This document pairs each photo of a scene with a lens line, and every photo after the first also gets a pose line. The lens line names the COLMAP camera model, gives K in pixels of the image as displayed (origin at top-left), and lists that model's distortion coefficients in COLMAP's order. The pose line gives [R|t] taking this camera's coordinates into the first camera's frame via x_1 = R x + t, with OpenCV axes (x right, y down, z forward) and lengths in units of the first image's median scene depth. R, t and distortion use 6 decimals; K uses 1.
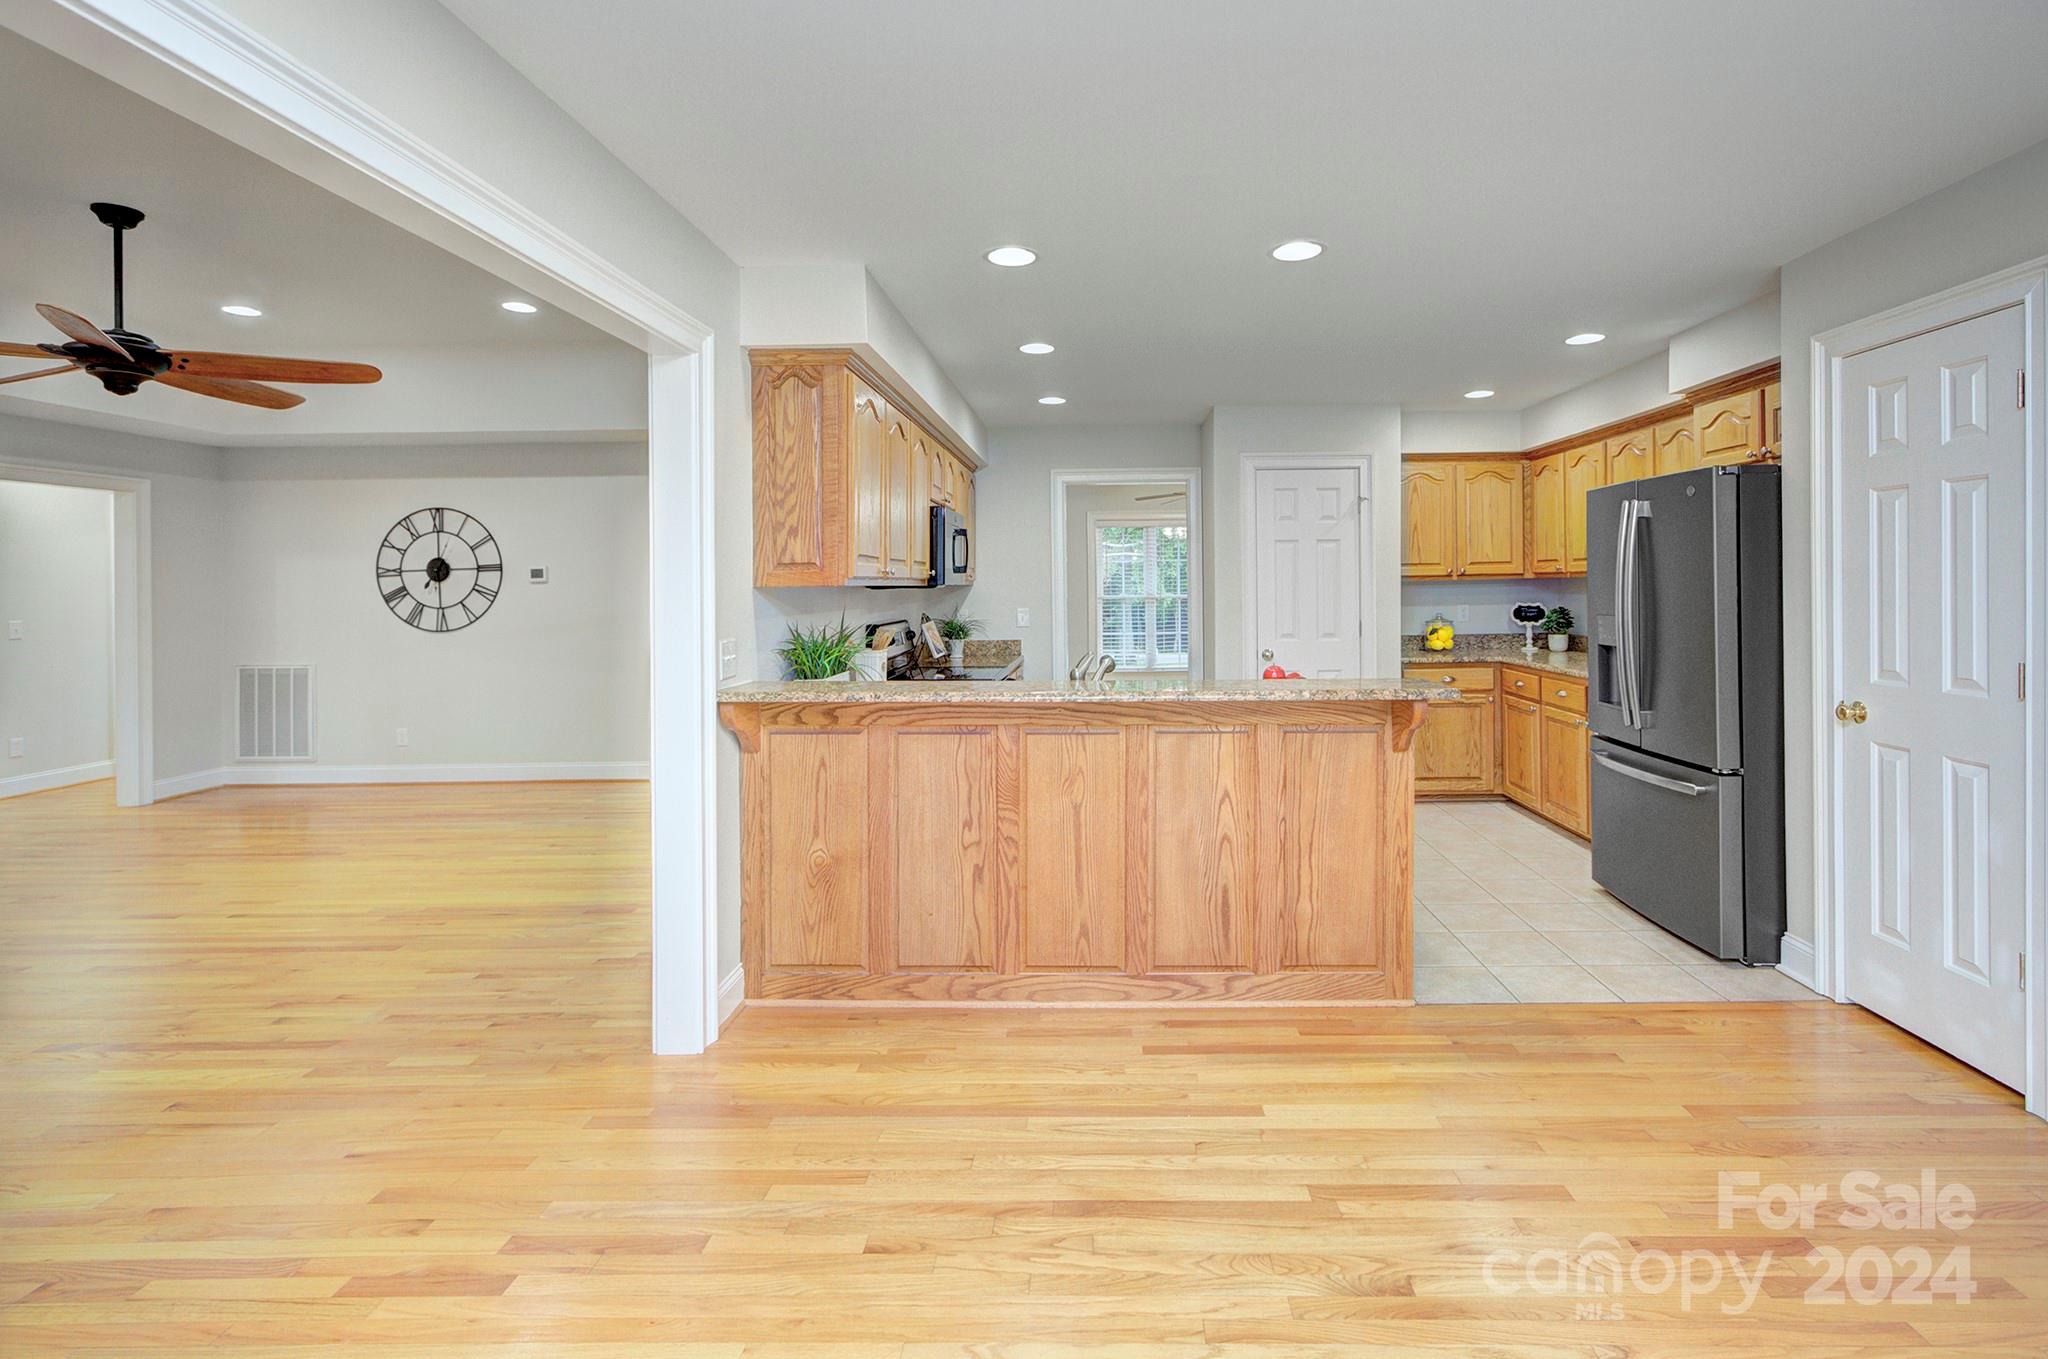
lens RADIAL K [[932.8, 0, 1076.3], [0, 932.8, 590.8], [0, 0, 1]] dist [0.006055, 0.001111]
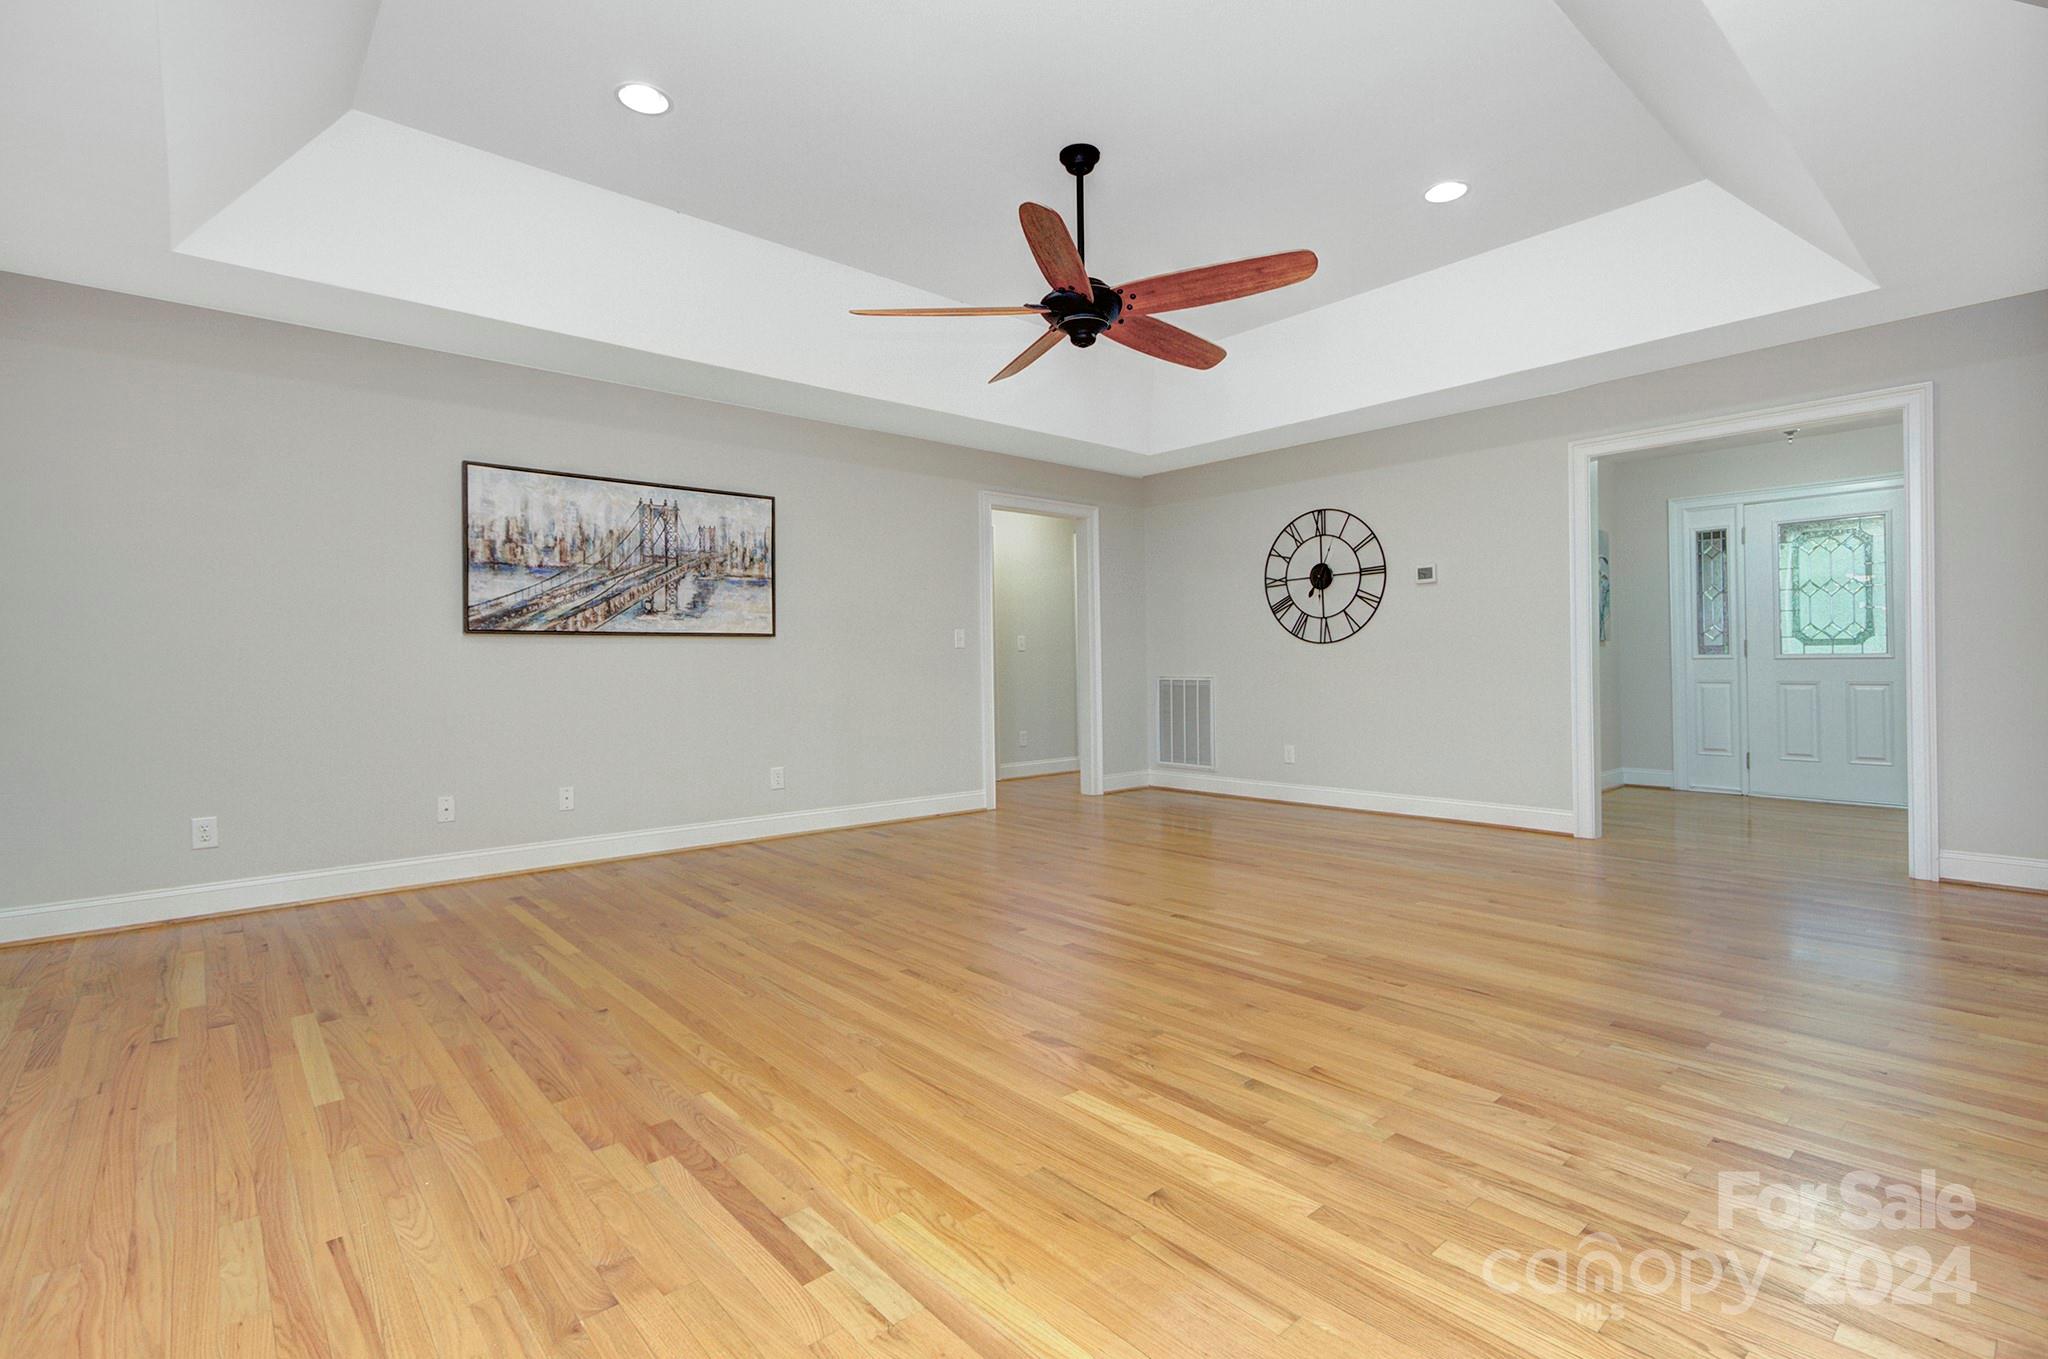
lens RADIAL K [[932.8, 0, 1016.9], [0, 932.8, 662.7], [0, 0, 1]] dist [0.006055, 0.001111]
pose [[0.652274, -0.004886, -0.757968, -0.185956], [0.010059, 0.999947, 0.002210, 0.059092], [0.757917, -0.009066, 0.652288, 0.177317]]
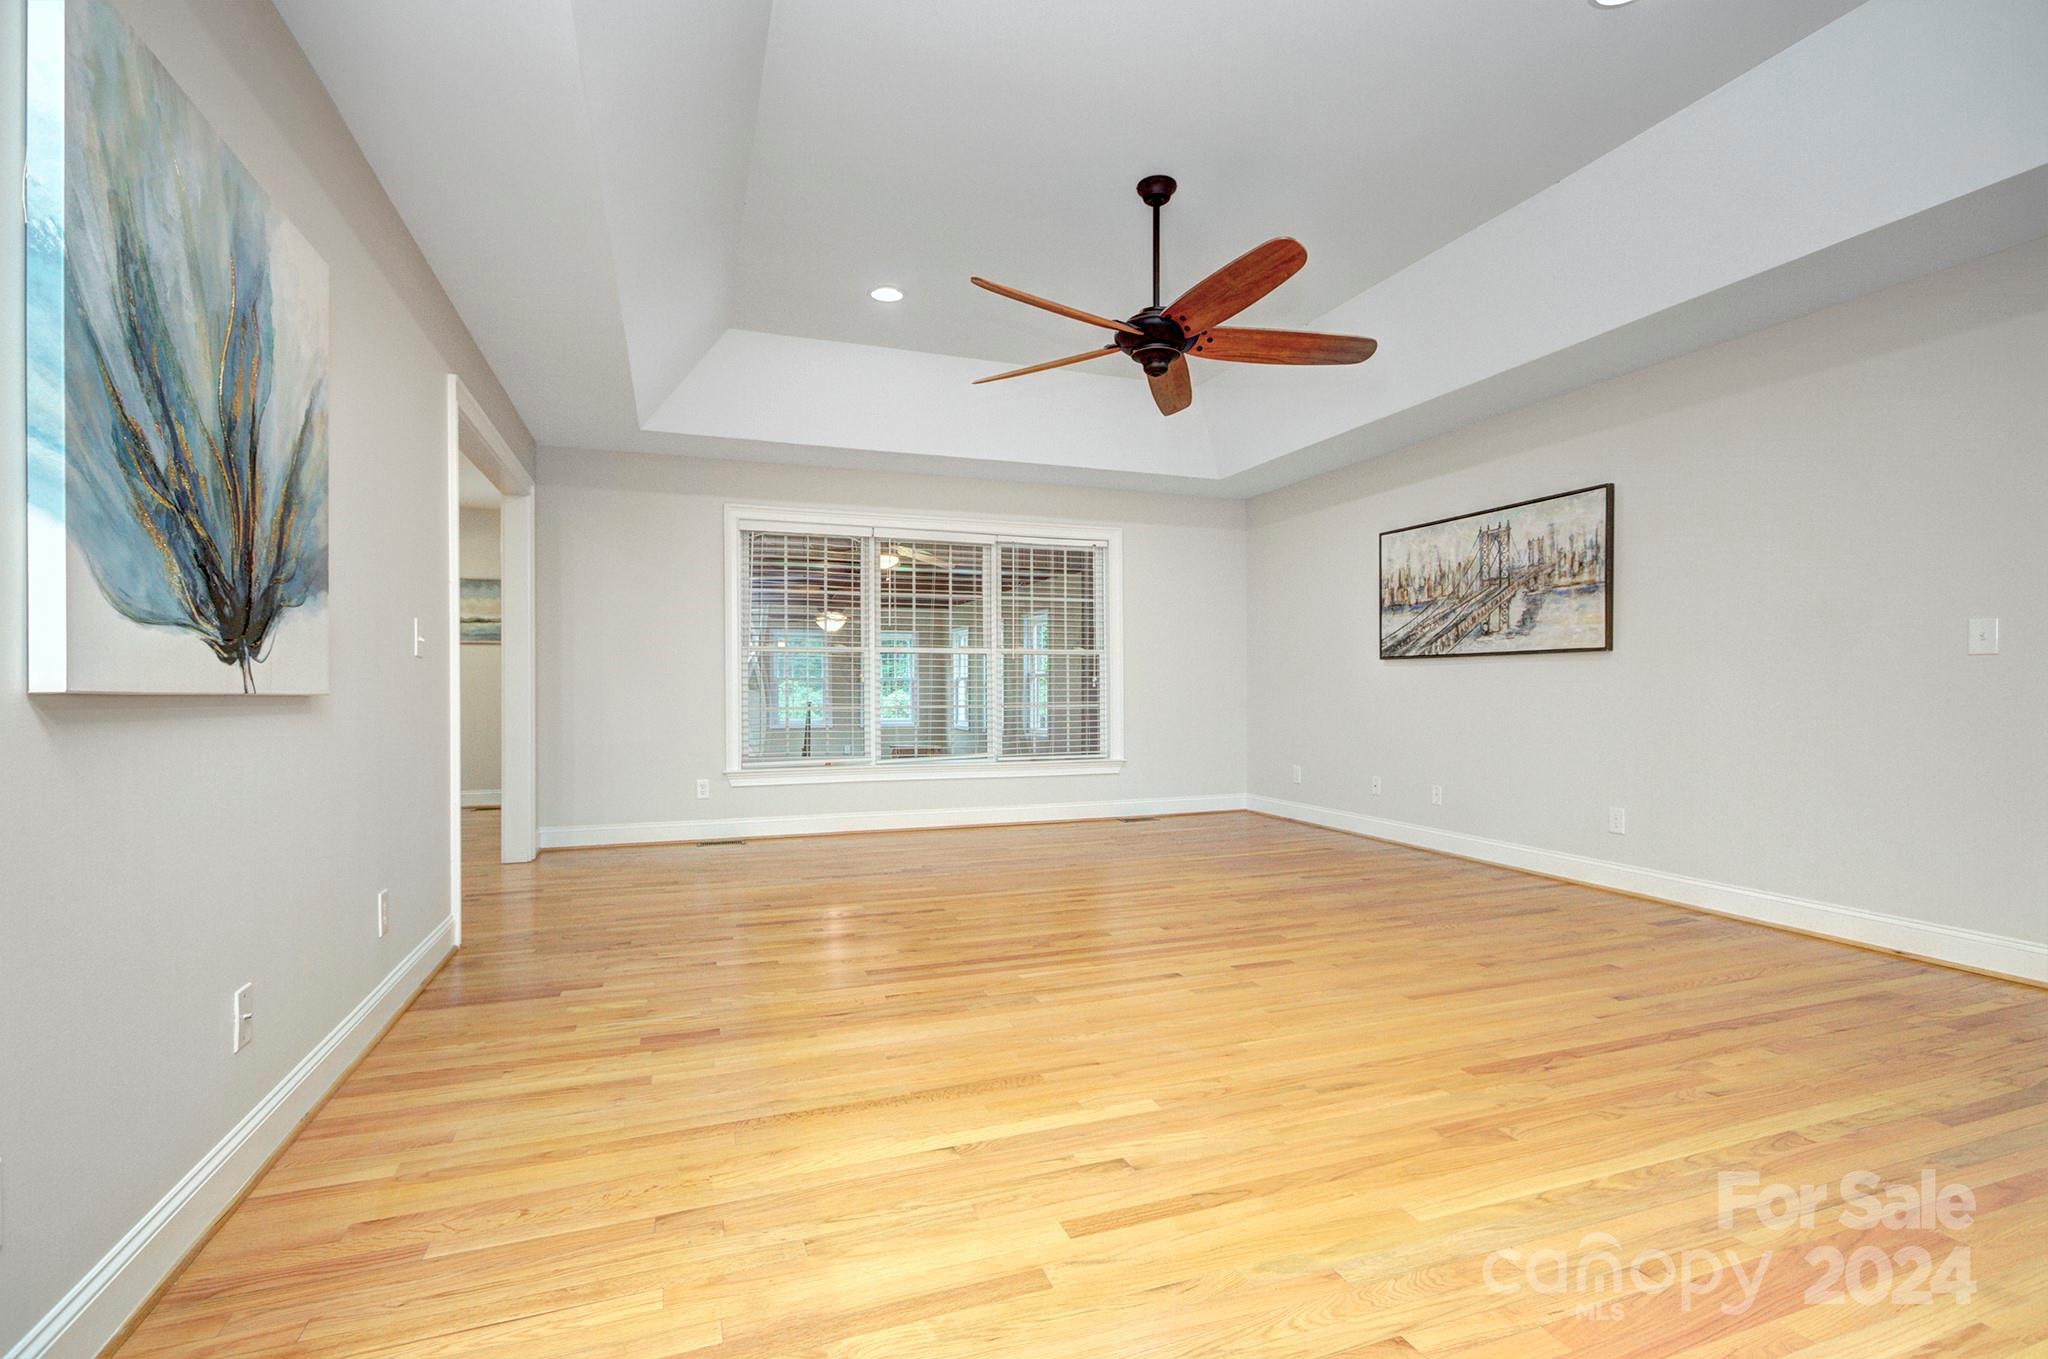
lens RADIAL K [[932.8, 0, 1017.8], [0, 932.8, 687.4], [0, 0, 1]] dist [0.006055, 0.001111]
pose [[-0.939900, 0.003911, -0.341427, -0.290622], [0.003868, 0.999992, 0.000806, 0.060503], [0.341427, -0.000563, -0.939908, 0.951348]]
